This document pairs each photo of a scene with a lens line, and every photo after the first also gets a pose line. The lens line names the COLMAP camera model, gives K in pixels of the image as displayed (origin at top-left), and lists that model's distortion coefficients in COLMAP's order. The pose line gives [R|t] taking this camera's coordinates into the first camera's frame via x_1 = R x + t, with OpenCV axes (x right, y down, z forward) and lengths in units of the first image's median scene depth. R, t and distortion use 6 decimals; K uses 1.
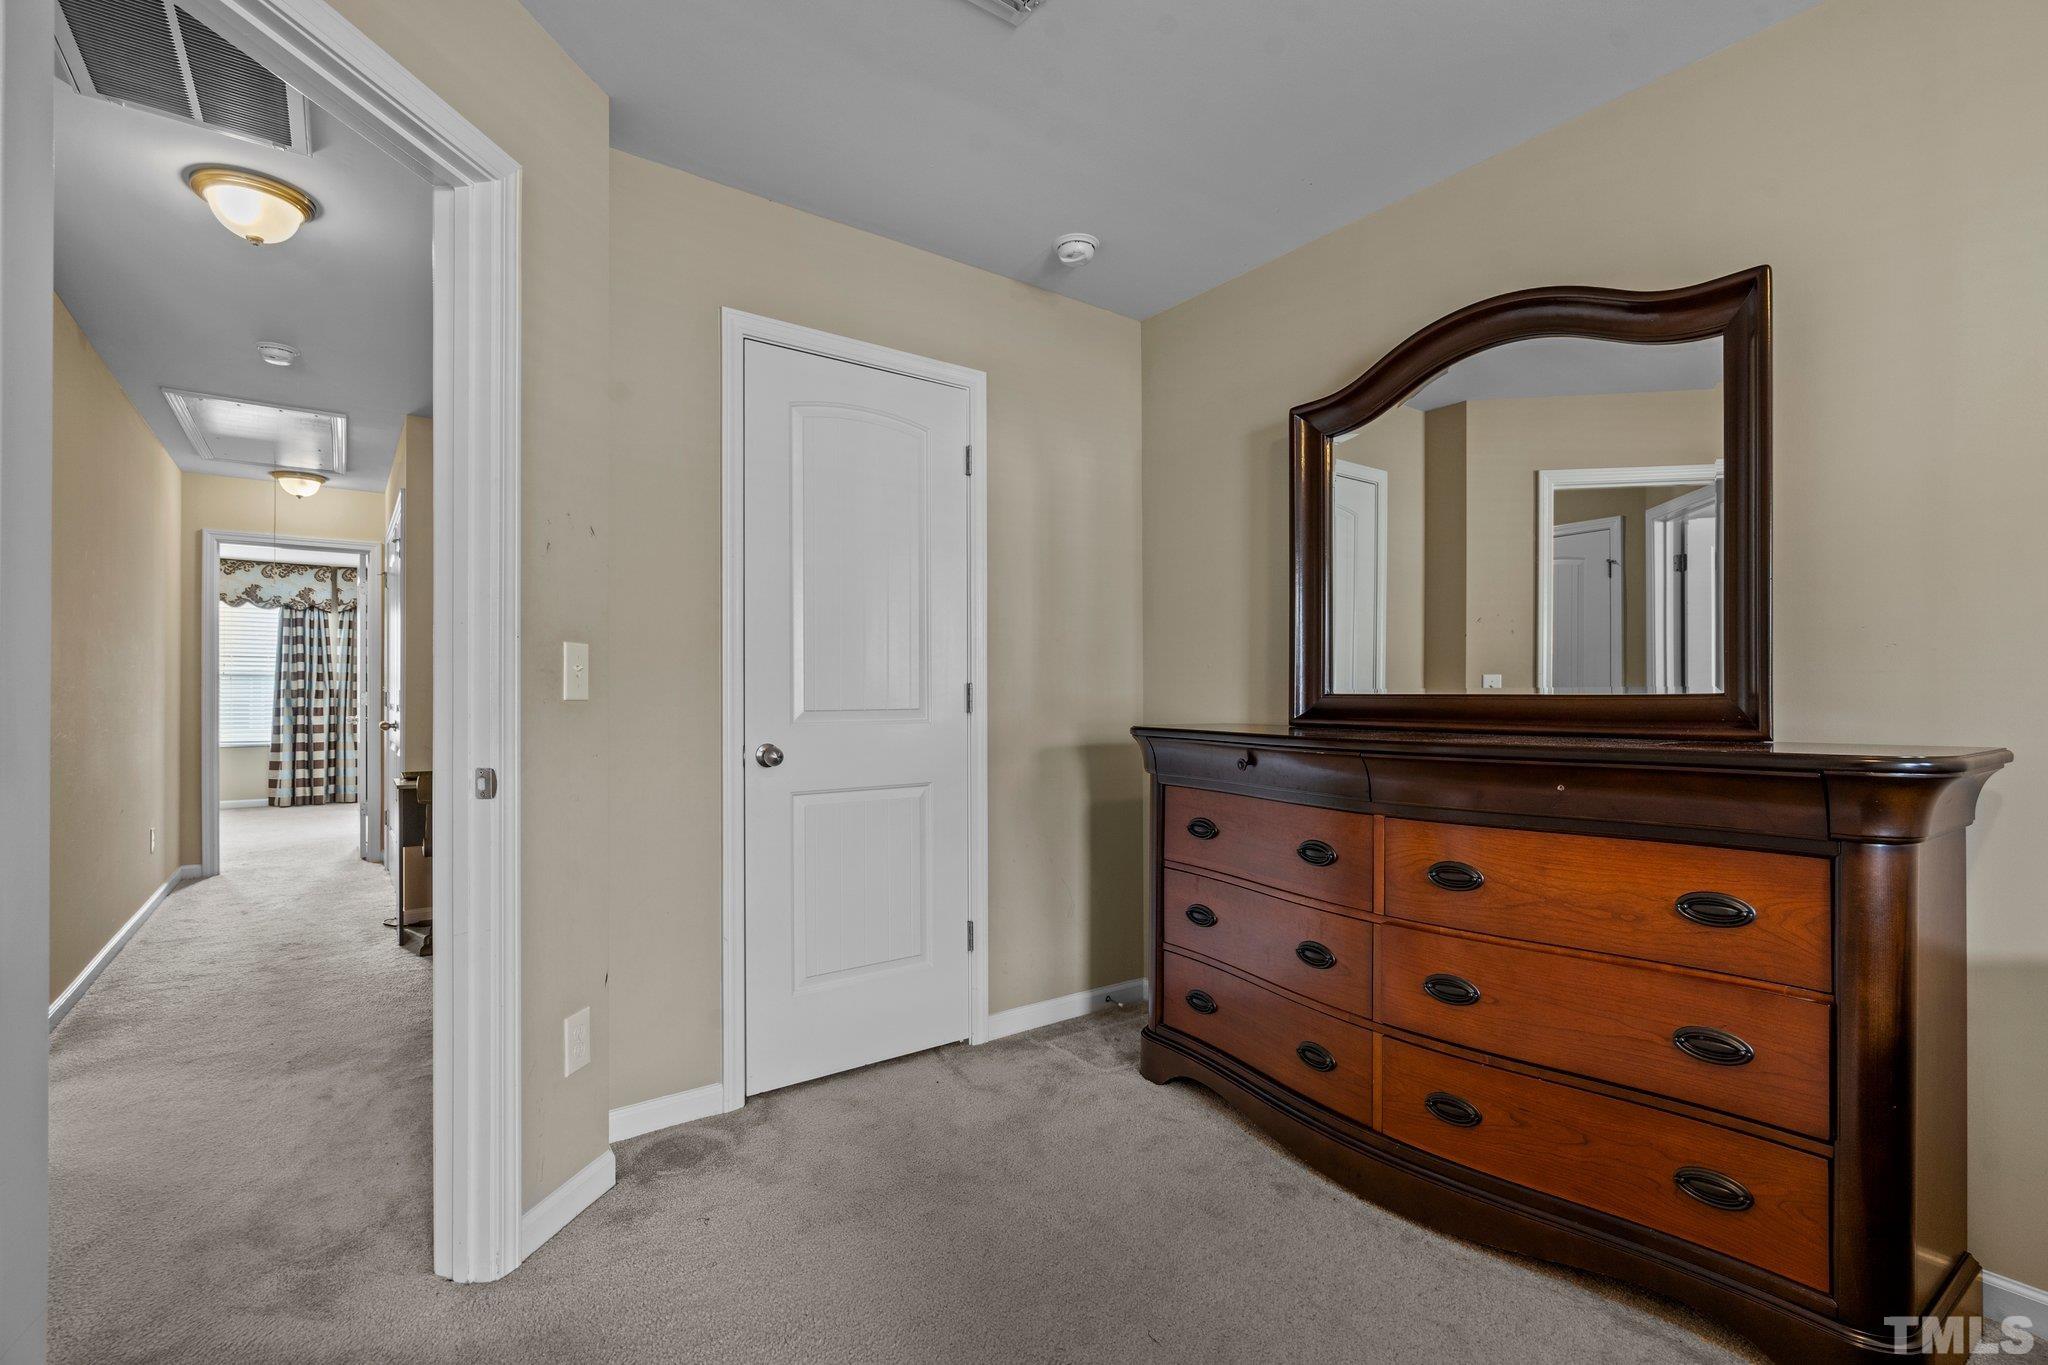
lens RADIAL K [[937.8, 0, 1036.4], [0, 937.8, 684.2], [0, 0, 1]] dist [0.002279, 0.000606]
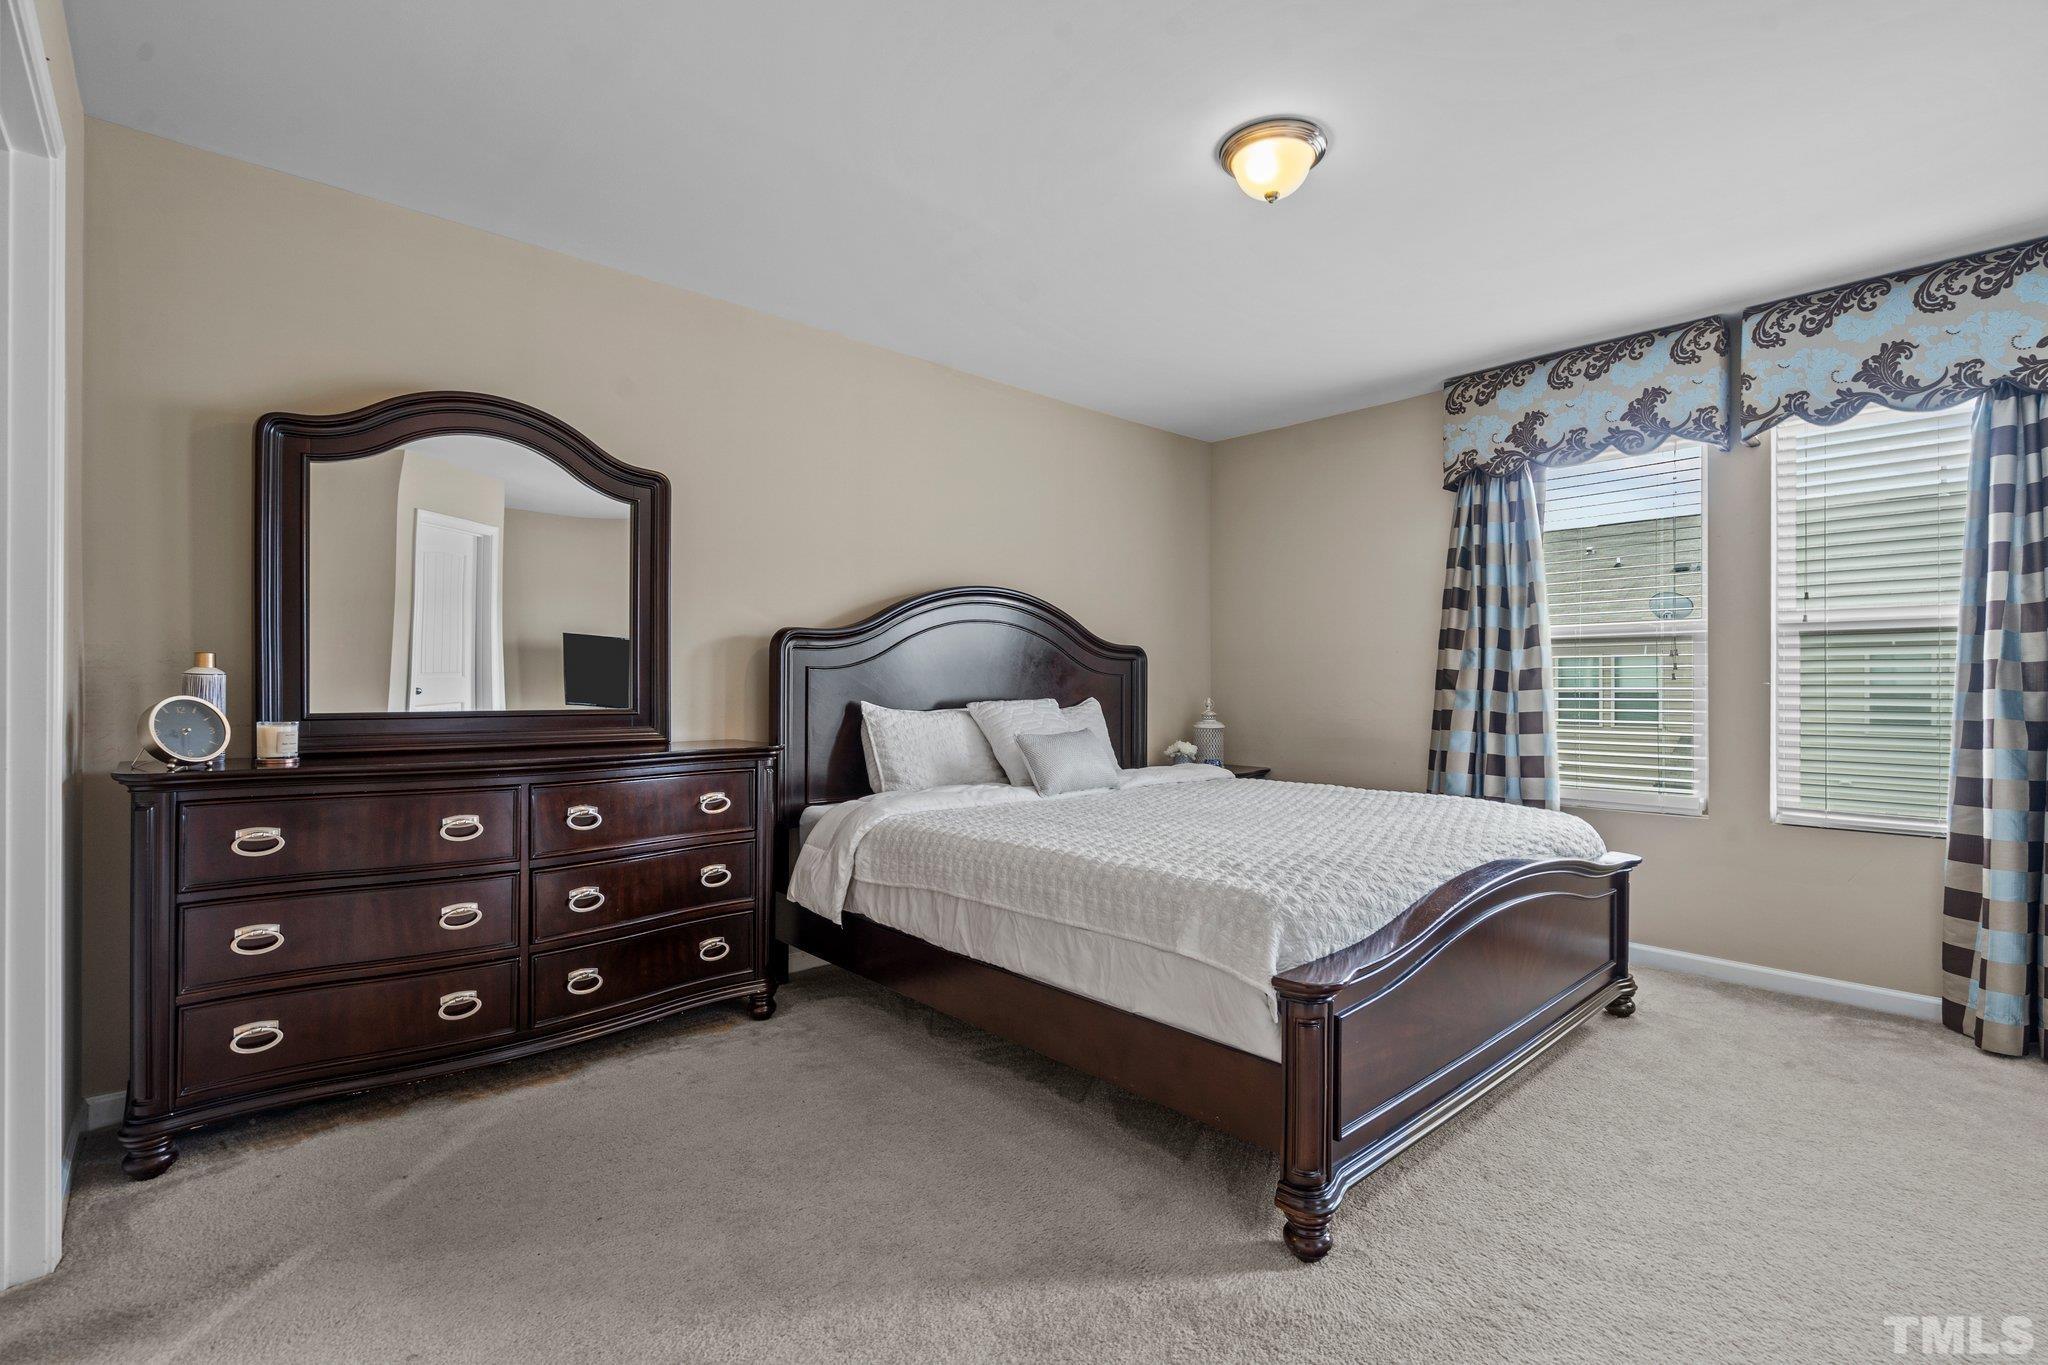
lens RADIAL K [[923.5, 0, 1019.5], [0, 923.5, 686.2], [0, 0, 1]] dist [-0.000933, -0.000399]
pose [[0.091034, 0.005367, -0.995833, -0.529162], [0.011364, 0.999915, 0.006428, 0.008012], [0.995783, -0.011902, 0.090965, 0.654277]]
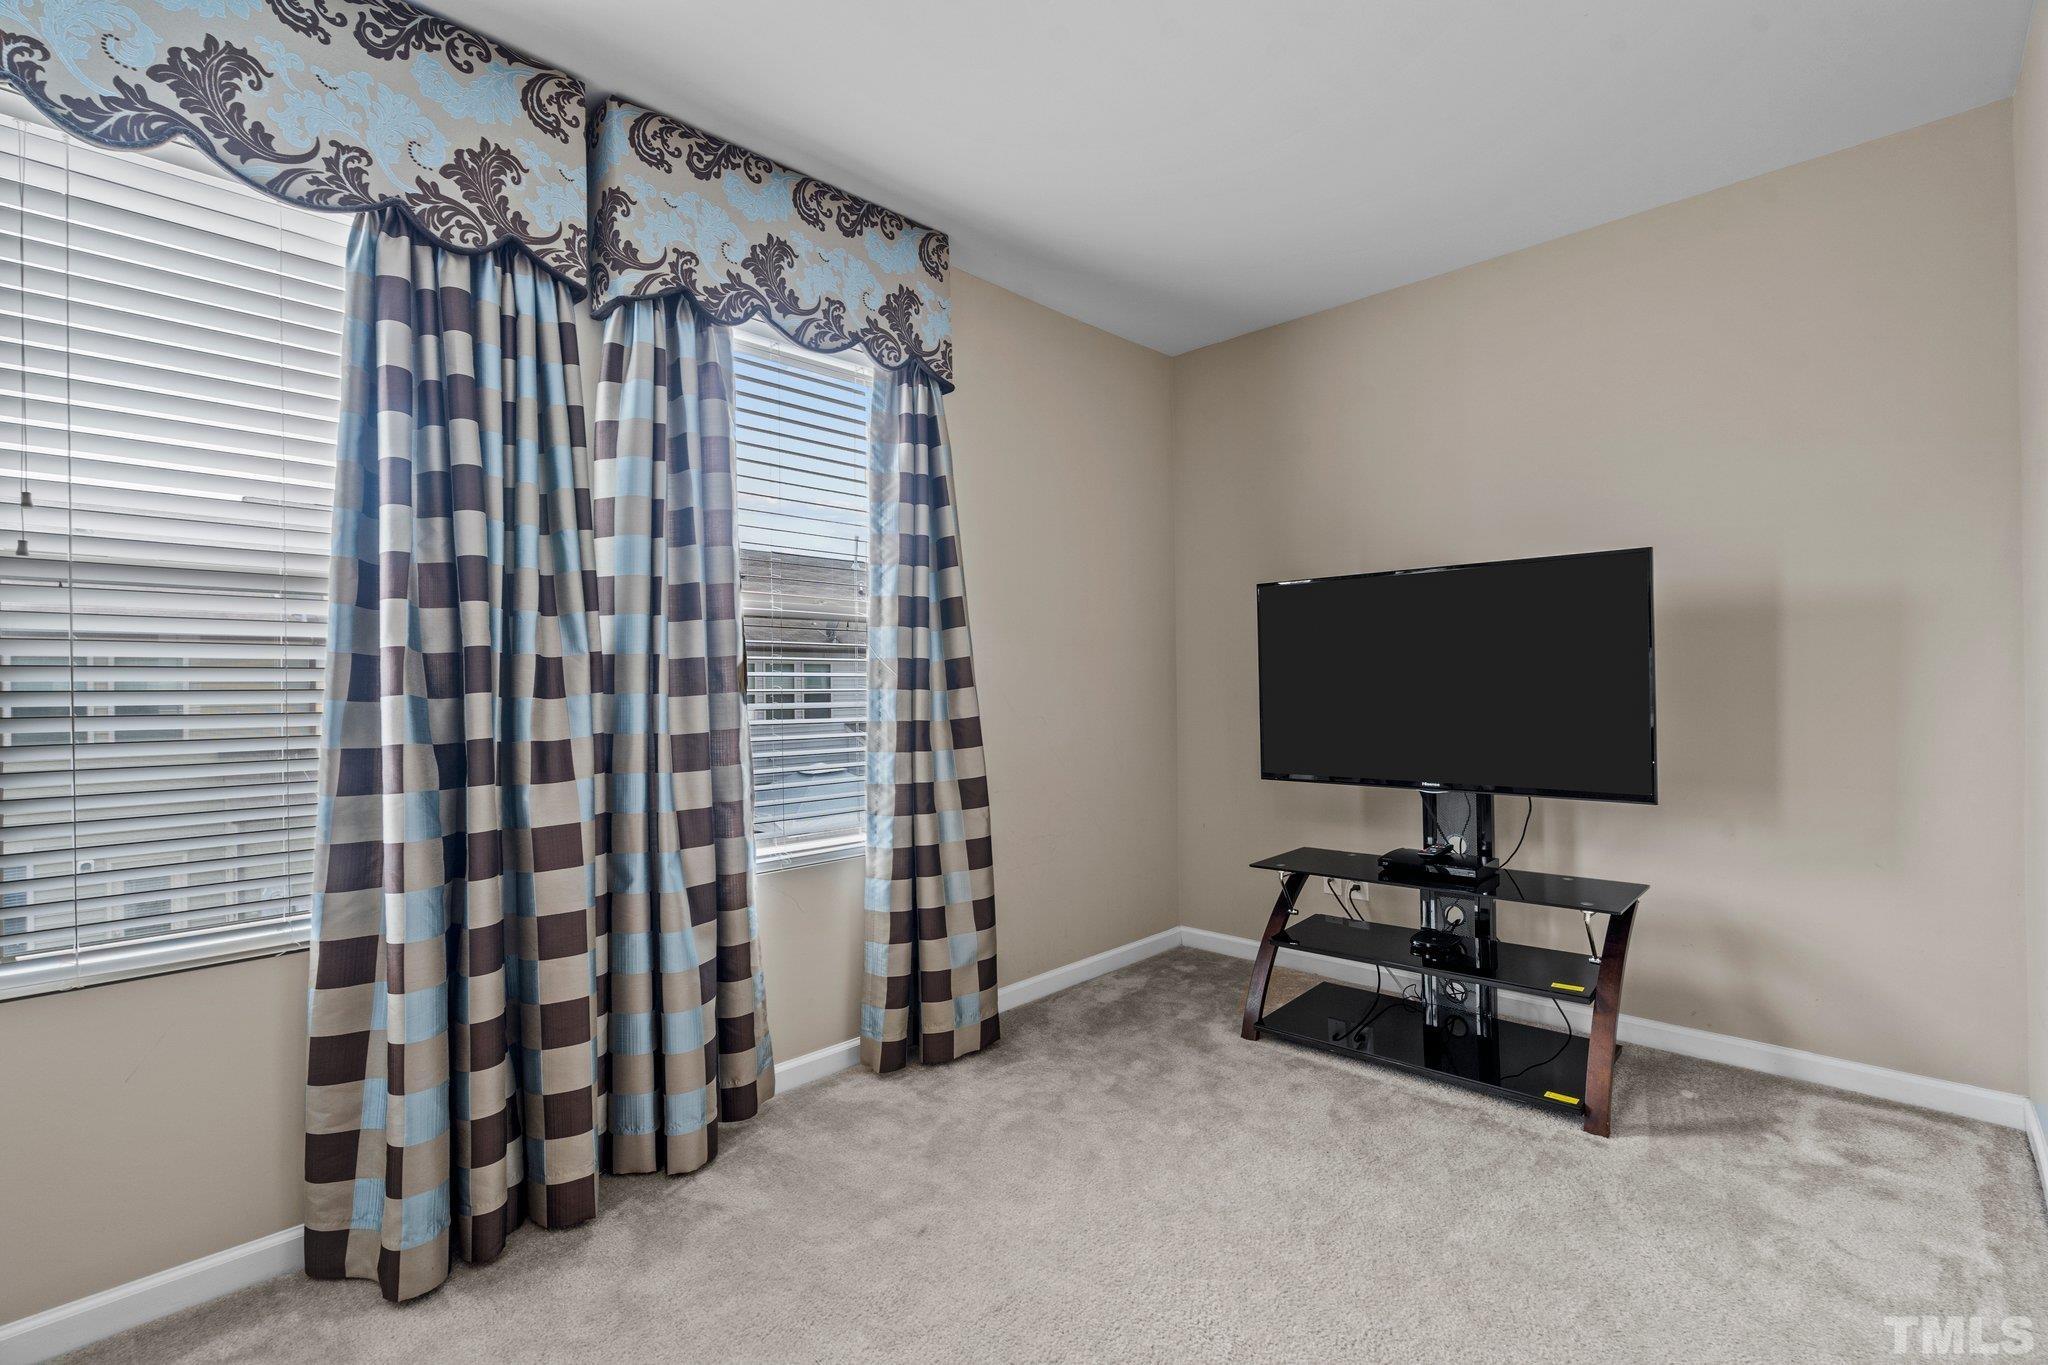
lens RADIAL K [[937.8, 0, 1036.4], [0, 937.8, 684.2], [0, 0, 1]] dist [0.002279, 0.000606]
pose [[0.984297, -0.004392, 0.176464, -0.703200], [0.003376, 0.999976, 0.006063, 0.011571], [-0.176486, -0.005372, 0.984288, 0.787658]]
